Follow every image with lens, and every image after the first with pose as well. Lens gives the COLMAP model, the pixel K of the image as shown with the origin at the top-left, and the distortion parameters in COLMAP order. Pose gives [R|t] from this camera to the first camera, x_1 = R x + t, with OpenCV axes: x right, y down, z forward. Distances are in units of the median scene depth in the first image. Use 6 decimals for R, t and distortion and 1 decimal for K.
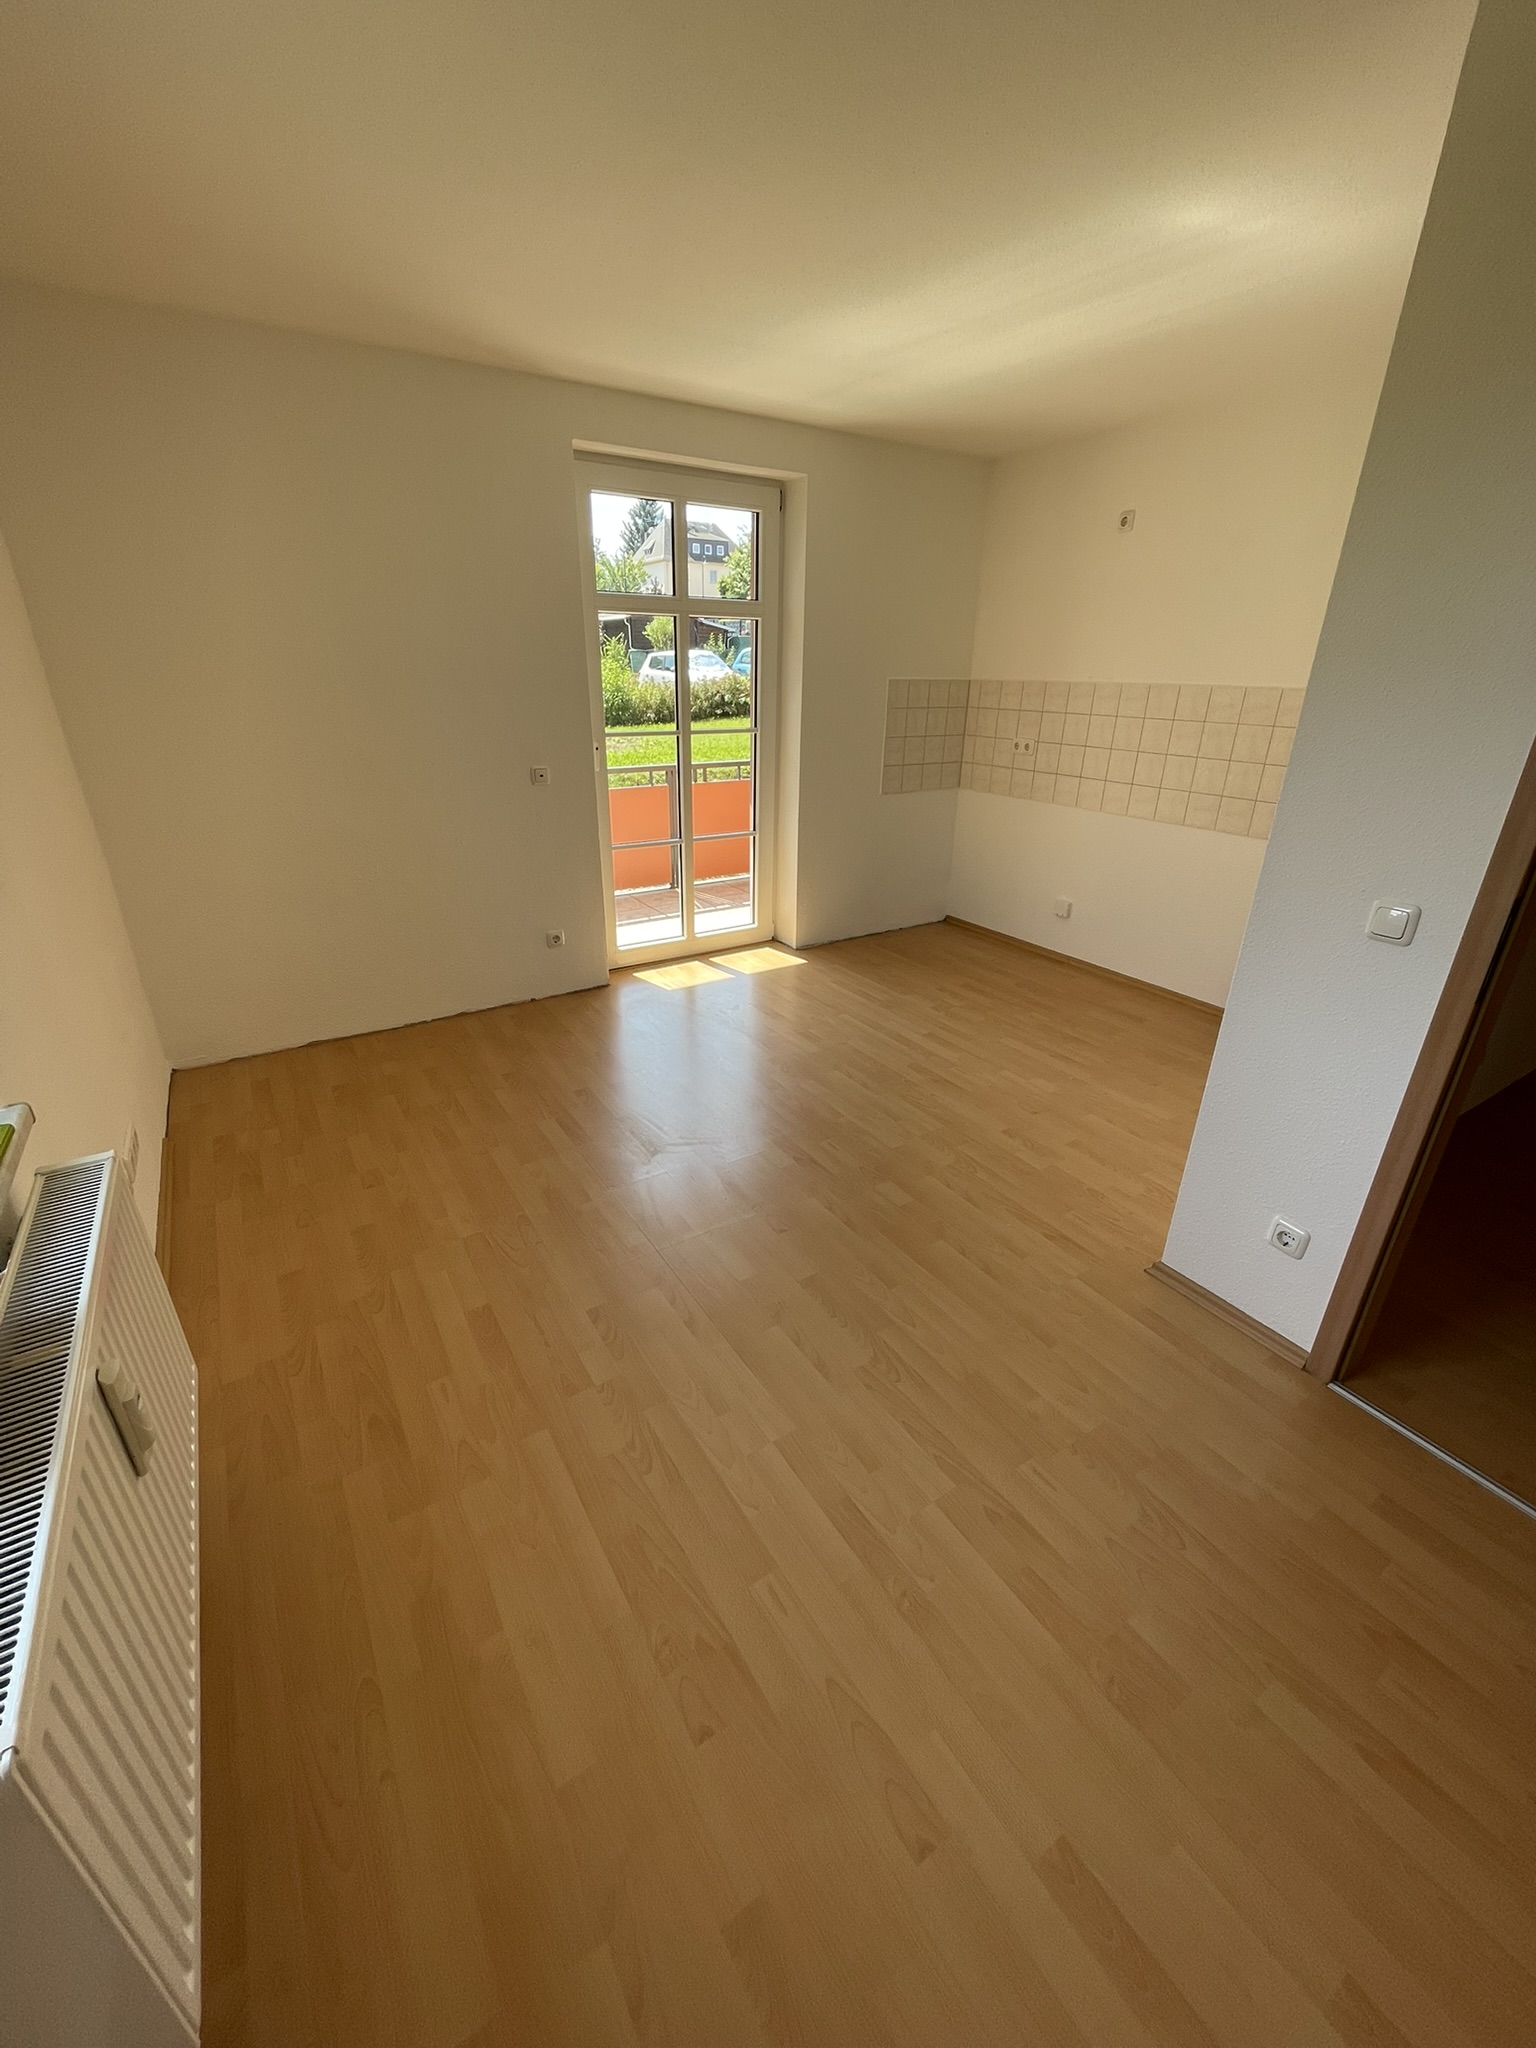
lens RADIAL K [[827.4, 0, 768.0], [0, 827.4, 1024.0], [0, 0, 1]] dist [-0.000312, -0.000091]
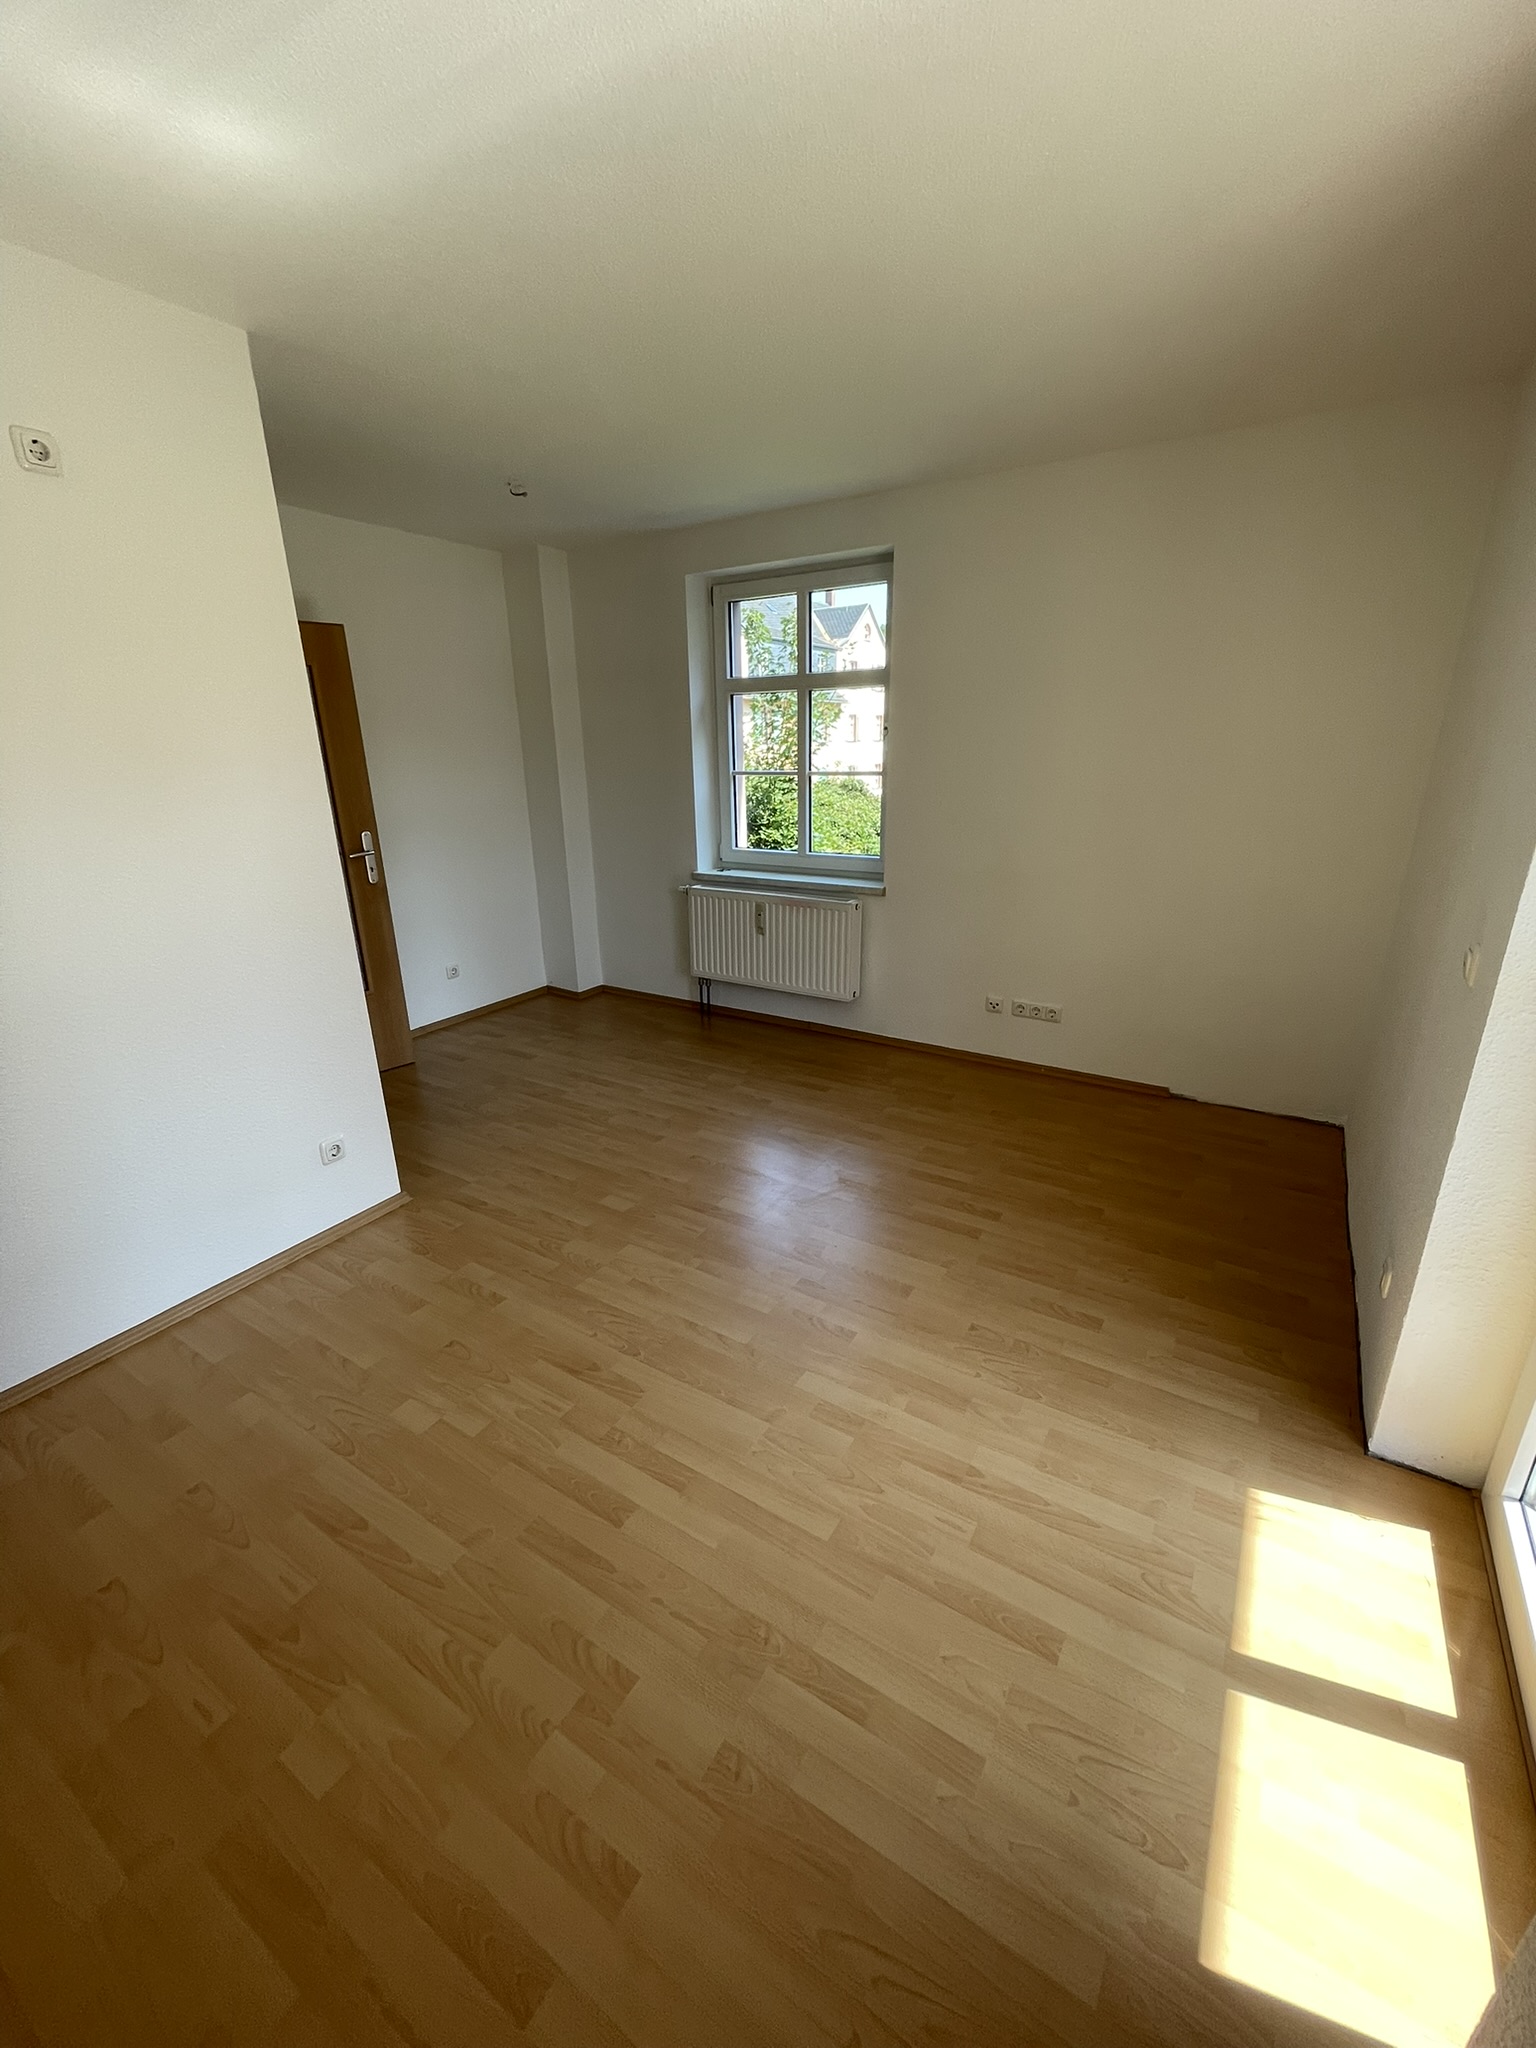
lens RADIAL K [[840.6, 0, 764.6], [0, 840.6, 1045.8], [0, 0, 1]] dist [-0.000493, -0.000118]
pose [[-0.908614, 0.147931, -0.390560, 0.348359], [-0.158582, 0.742920, 0.650324, -0.654909], [0.386358, 0.652829, -0.651568, 1.526327]]
